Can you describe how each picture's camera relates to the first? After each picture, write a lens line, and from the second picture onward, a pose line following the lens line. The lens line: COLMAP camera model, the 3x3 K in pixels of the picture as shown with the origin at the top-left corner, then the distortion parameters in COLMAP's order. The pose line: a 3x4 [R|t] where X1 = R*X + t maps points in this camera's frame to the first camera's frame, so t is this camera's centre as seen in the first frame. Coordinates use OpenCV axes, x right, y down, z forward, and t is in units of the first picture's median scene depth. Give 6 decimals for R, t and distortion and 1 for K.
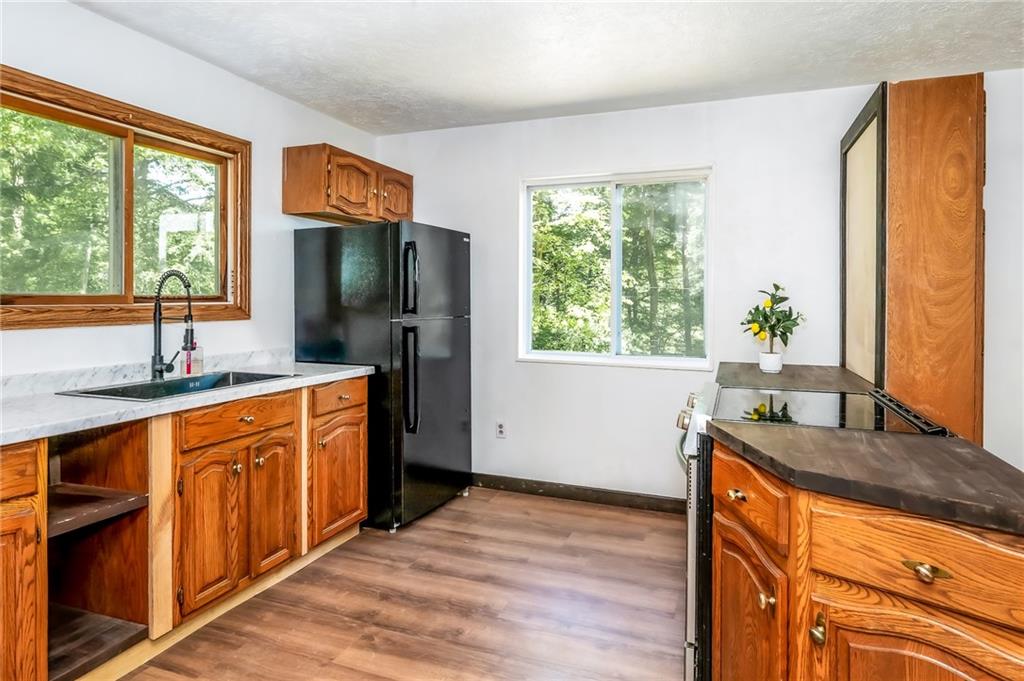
lens RADIAL K [[582.3, 0, 528.6], [0, 582.3, 310.0], [0, 0, 1]] dist [-0.001258, -0.001924]
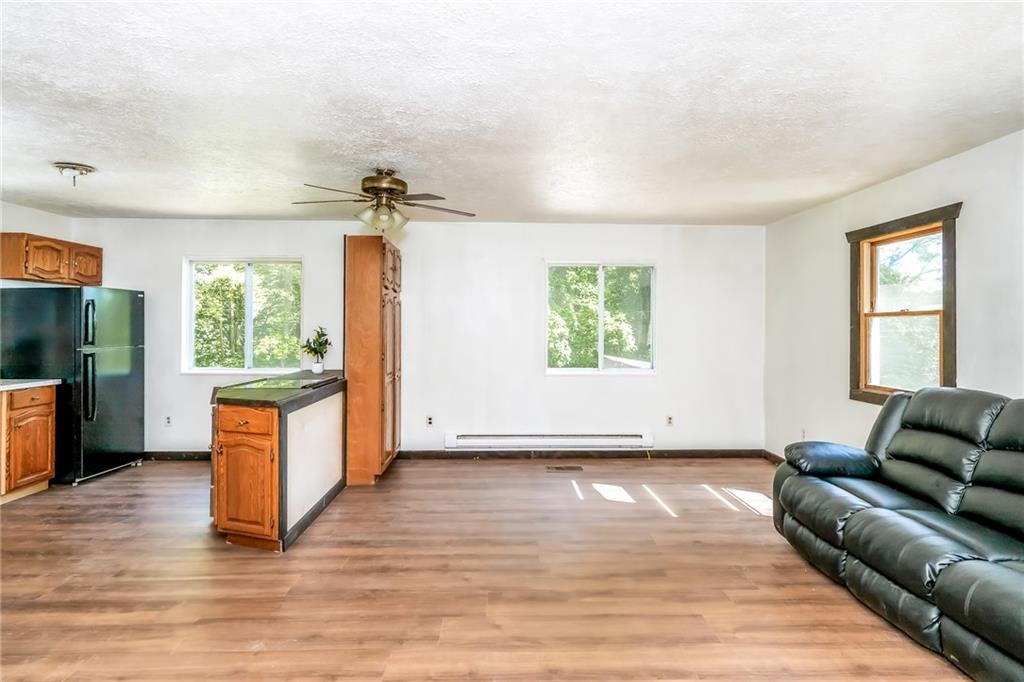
lens RADIAL K [[553.7, 0, 514.5], [0, 553.7, 322.0], [0, 0, 1]] dist [-0.004179, 0.000714]
pose [[0.930050, -0.000484, 0.367431, 0.329843], [0.010403, 0.999633, -0.025016, -0.007030], [-0.367284, 0.027089, 0.929714, -0.848926]]
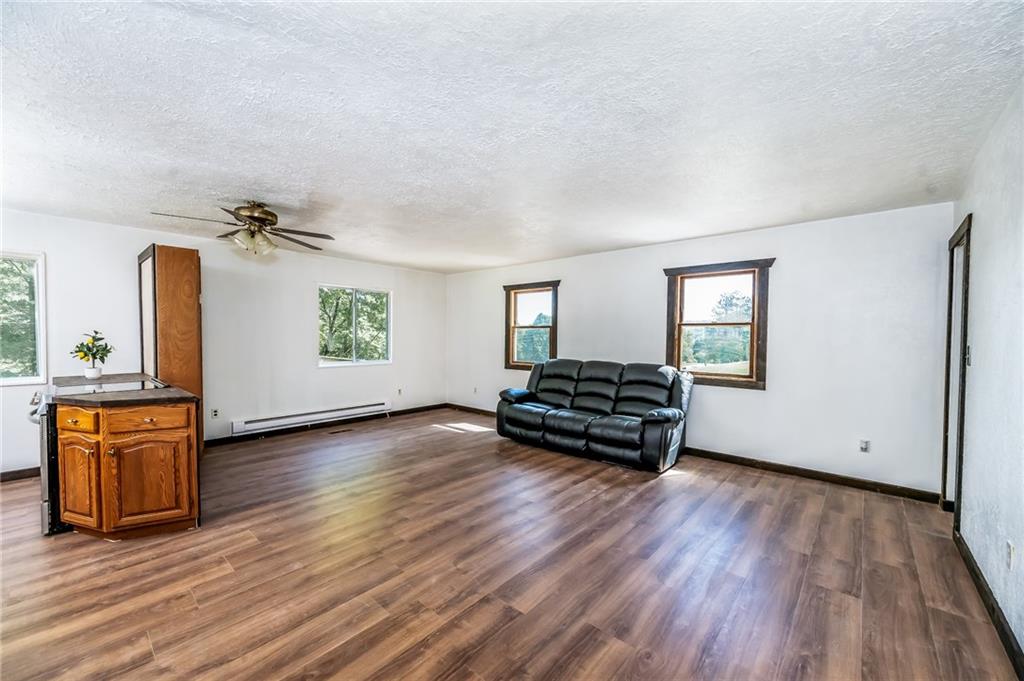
lens RADIAL K [[401.9, 0, 510.4], [0, 401.9, 344.8], [0, 0, 1]] dist [-0.002864, -0.000276]
pose [[0.374311, -0.028263, 0.926872, -0.246297], [0.015684, 0.999585, 0.024147, -0.009007], [-0.927171, 0.005499, 0.374599, -0.656680]]
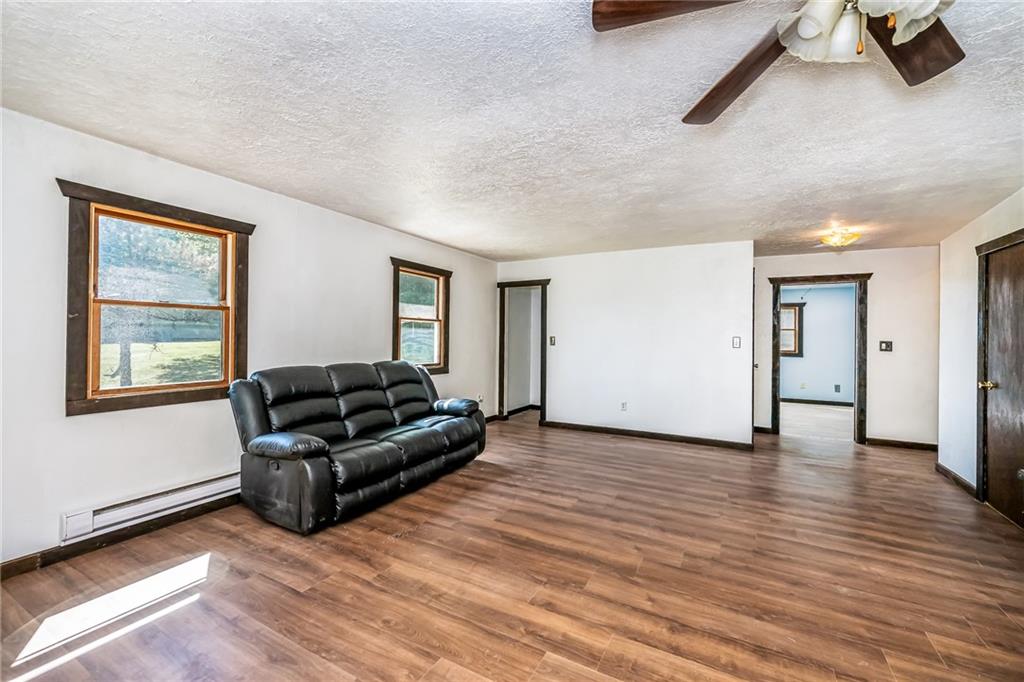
lens RADIAL K [[430.1, 0, 508.3], [0, 430.1, 330.1], [0, 0, 1]] dist [-0.001624, 0.000336]
pose [[-0.987835, -0.019766, 0.154242, 0.726067], [-0.019081, 0.999800, 0.005921, -0.013722], [-0.154328, 0.002906, -0.988015, 0.772135]]
